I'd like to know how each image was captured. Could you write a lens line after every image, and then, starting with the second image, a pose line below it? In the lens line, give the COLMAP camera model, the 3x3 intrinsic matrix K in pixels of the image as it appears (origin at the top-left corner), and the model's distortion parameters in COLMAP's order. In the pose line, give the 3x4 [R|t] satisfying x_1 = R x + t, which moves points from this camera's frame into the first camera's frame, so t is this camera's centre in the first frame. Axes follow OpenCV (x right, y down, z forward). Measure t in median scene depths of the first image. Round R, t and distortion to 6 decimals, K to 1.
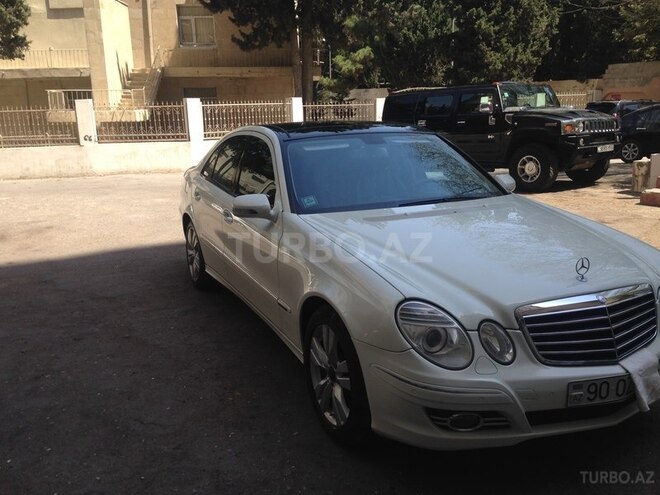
lens RADIAL K [[596.1, 0, 330.0], [0, 596.1, 247.5], [0, 0, 1]] dist [0.143538, -0.254471]
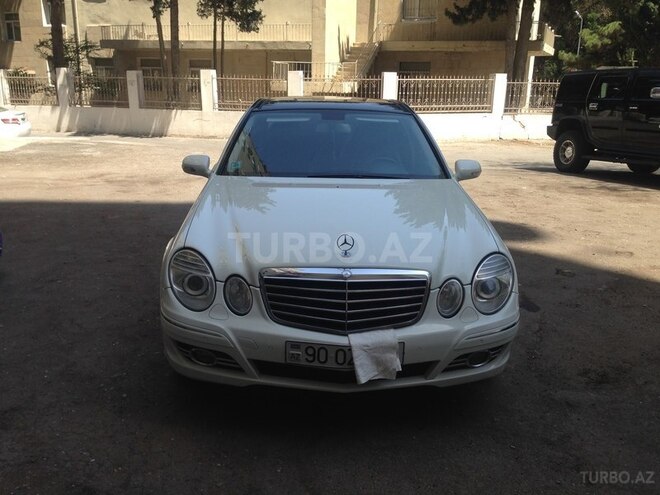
lens RADIAL K [[596.1, 0, 330.0], [0, 596.1, 247.5], [0, 0, 1]] dist [0.143538, -0.254471]
pose [[0.919122, 0.141409, -0.367720, 0.089905], [-0.126734, 0.989877, 0.063890, -0.002890], [0.373032, -0.012120, 0.927739, 0.001411]]
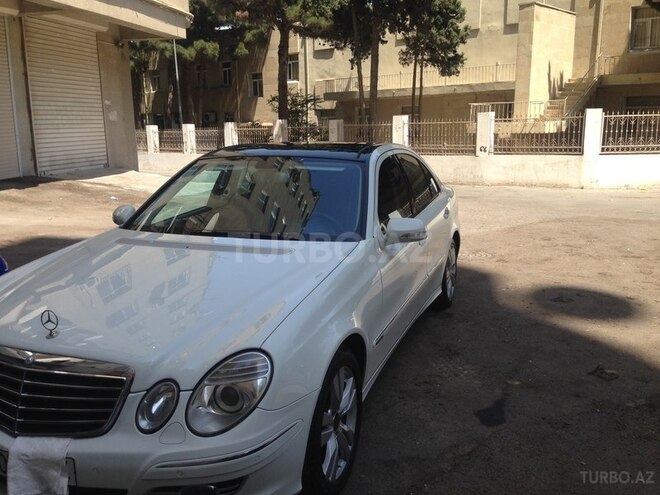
lens RADIAL K [[596.1, 0, 330.0], [0, 596.1, 247.5], [0, 0, 1]] dist [0.143538, -0.254471]
pose [[0.700817, 0.154008, -0.696518, 0.148367], [-0.163953, 0.985052, 0.052842, -0.021255], [0.694244, 0.077163, 0.715591, 0.073869]]
